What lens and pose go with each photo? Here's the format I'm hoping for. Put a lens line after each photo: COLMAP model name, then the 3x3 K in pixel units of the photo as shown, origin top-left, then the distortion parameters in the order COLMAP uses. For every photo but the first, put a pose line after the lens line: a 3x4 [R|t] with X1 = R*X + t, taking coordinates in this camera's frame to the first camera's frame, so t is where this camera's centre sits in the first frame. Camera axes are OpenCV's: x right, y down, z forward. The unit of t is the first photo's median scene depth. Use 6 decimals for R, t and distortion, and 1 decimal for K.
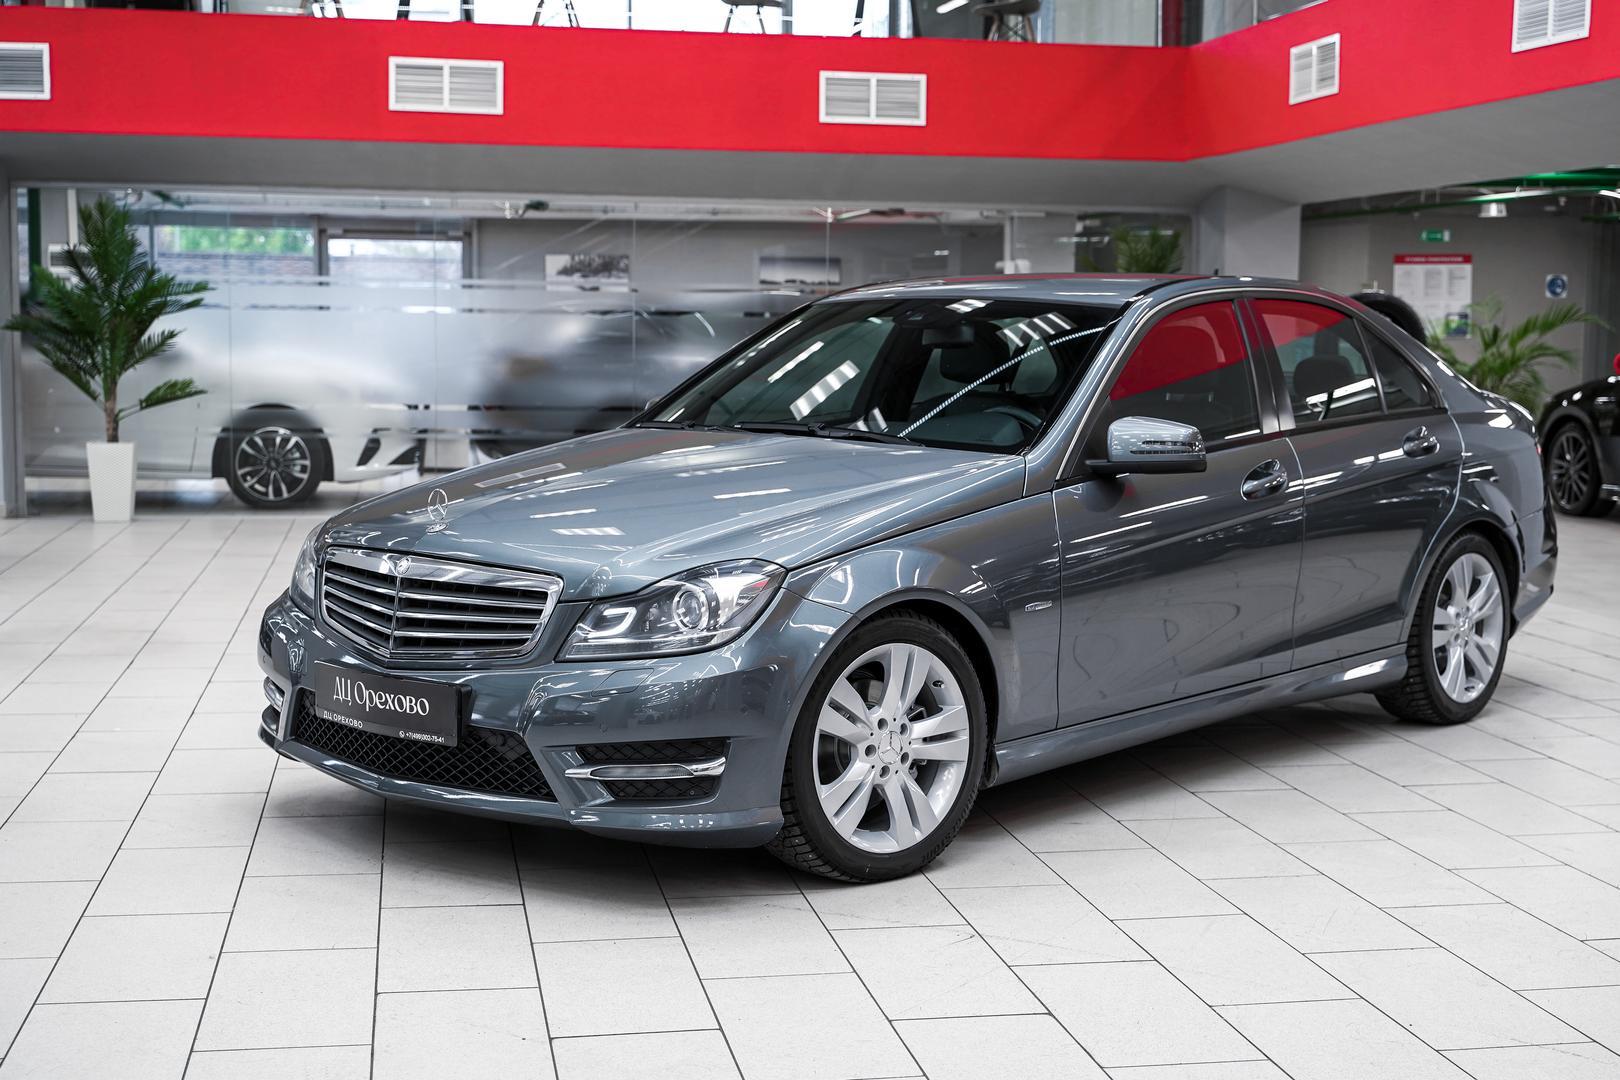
lens RADIAL K [[2148.4, 0, 810.2], [0, 2148.4, 545.6], [0, 0, 1]] dist [0.017387, 0.000000]
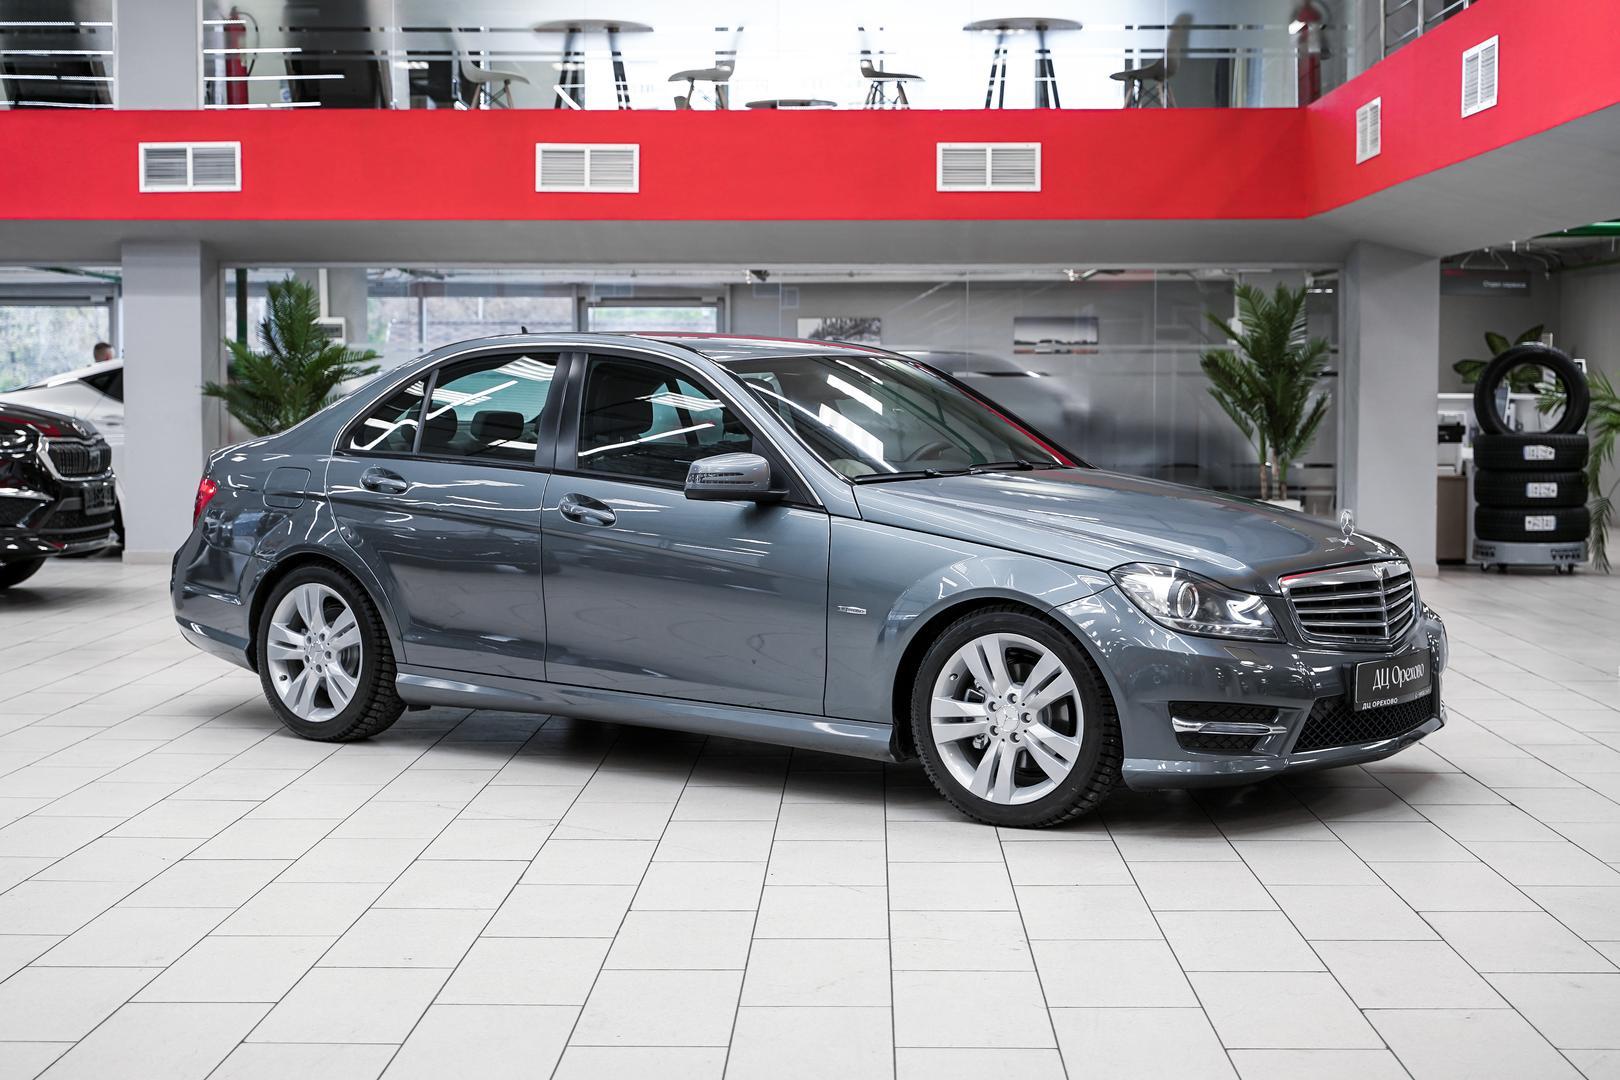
lens RADIAL K [[2387.0, 0, 805.1], [0, 2387.0, 543.2], [0, 0, 1]] dist [0.035902, 0.000000]
pose [[0.978597, 0.003631, -0.205755, 0.182073], [-0.011535, 0.999240, -0.037227, 0.018851], [0.205464, 0.038804, 0.977895, -0.146559]]
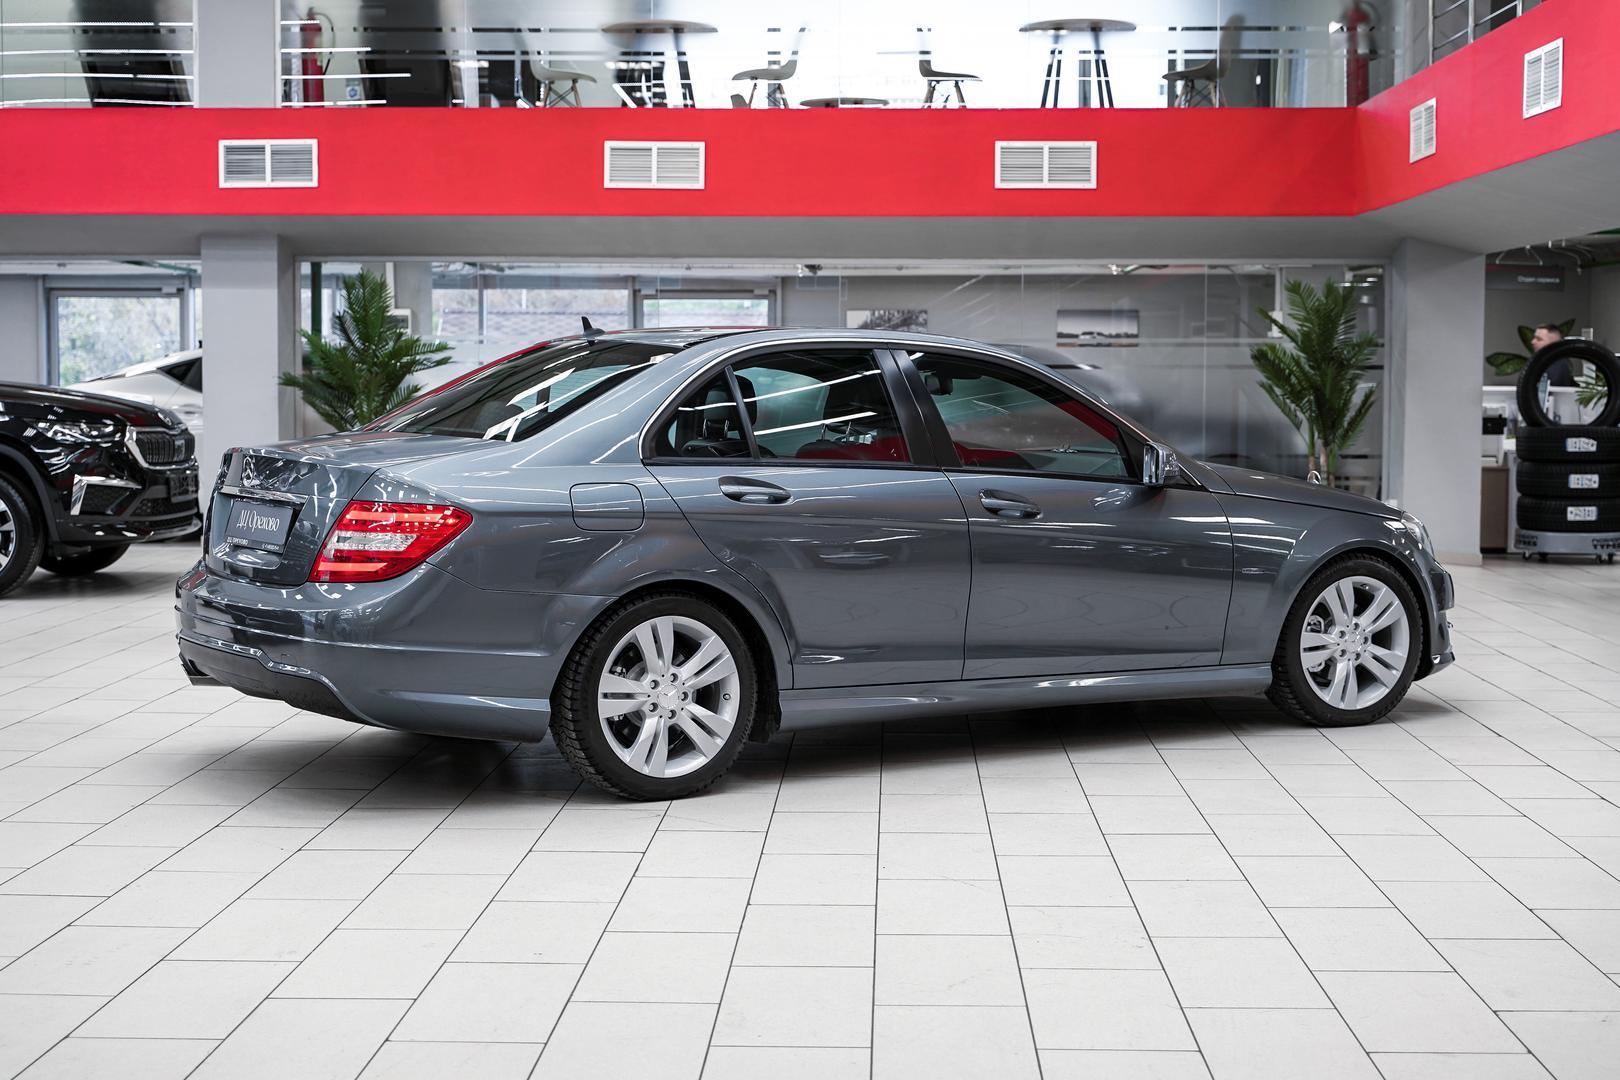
lens RADIAL K [[2302.9, 0, 818.0], [0, 2302.9, 532.5], [0, 0, 1]] dist [0.030817, 0.000000]
pose [[0.977266, 0.007298, -0.211891, 0.163624], [-0.014812, 0.999316, -0.033896, 0.015707], [0.211498, 0.036264, 0.976705, -0.139216]]
